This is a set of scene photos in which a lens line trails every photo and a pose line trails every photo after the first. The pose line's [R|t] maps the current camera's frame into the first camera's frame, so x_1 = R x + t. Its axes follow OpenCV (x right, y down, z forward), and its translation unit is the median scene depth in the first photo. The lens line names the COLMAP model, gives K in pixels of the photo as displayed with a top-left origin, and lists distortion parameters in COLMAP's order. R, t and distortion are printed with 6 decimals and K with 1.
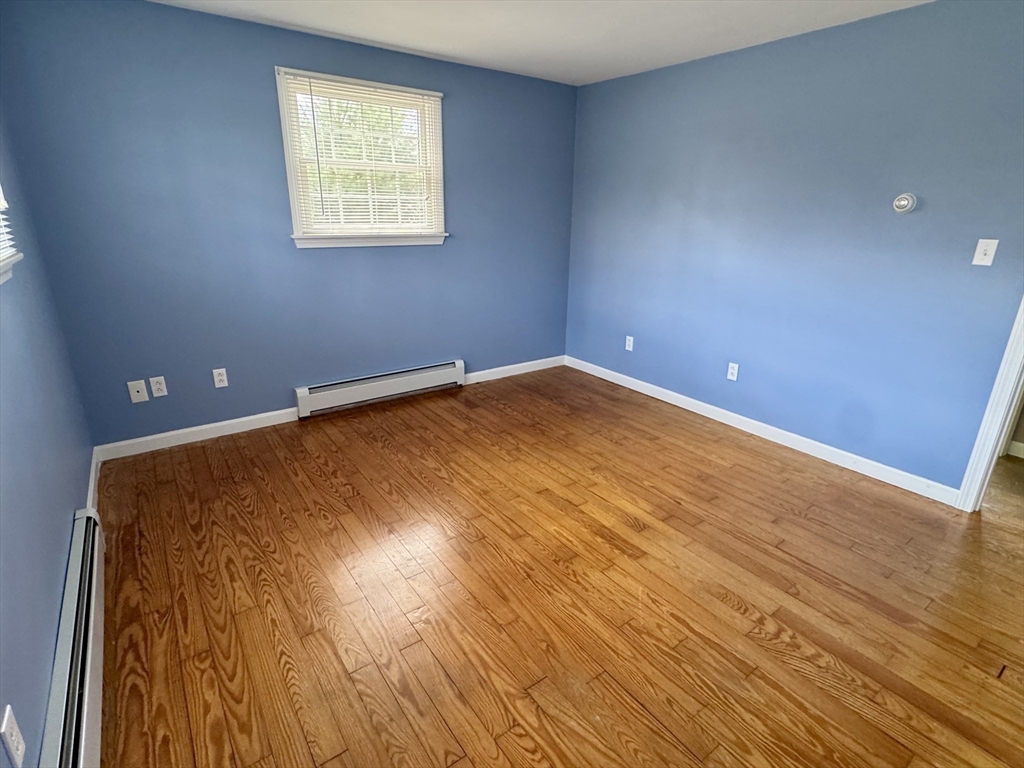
lens RADIAL K [[514.1, 0, 509.1], [0, 514.1, 383.2], [0, 0, 1]] dist [-0.002566, 0.000557]
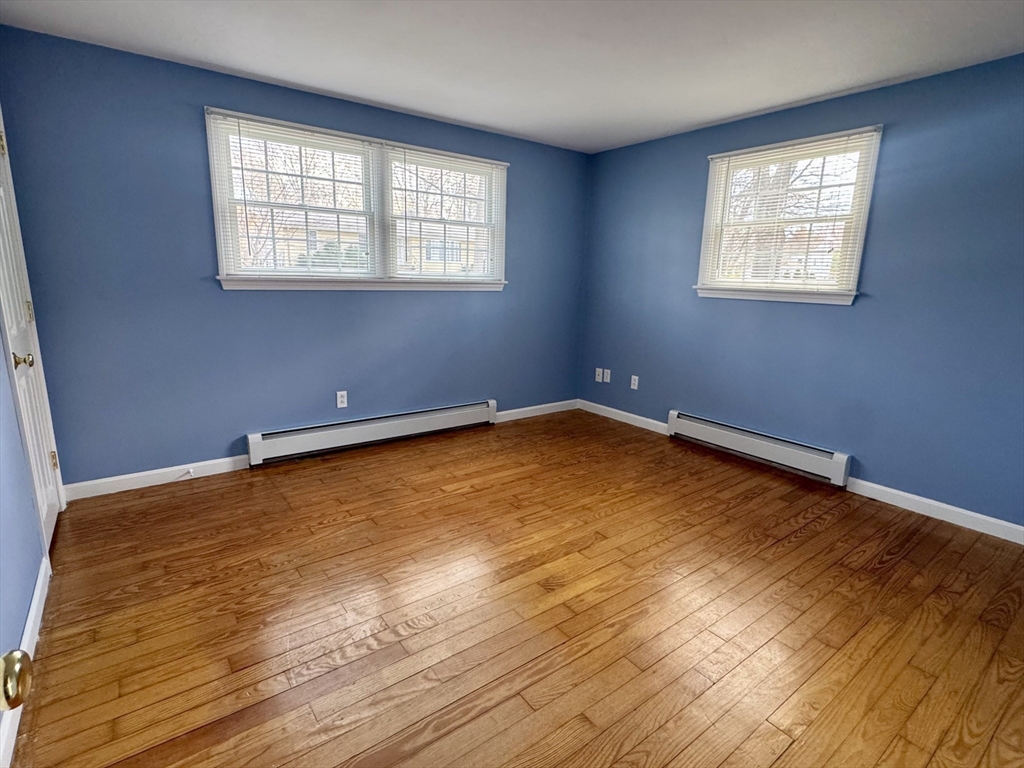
lens RADIAL K [[514.1, 0, 509.1], [0, 514.1, 383.2], [0, 0, 1]] dist [-0.002566, 0.000557]
pose [[0.013066, 0.191559, -0.981394, 0.804626], [-0.341626, 0.923273, 0.175666, -0.136721], [0.939745, 0.332975, 0.077505, 0.566061]]
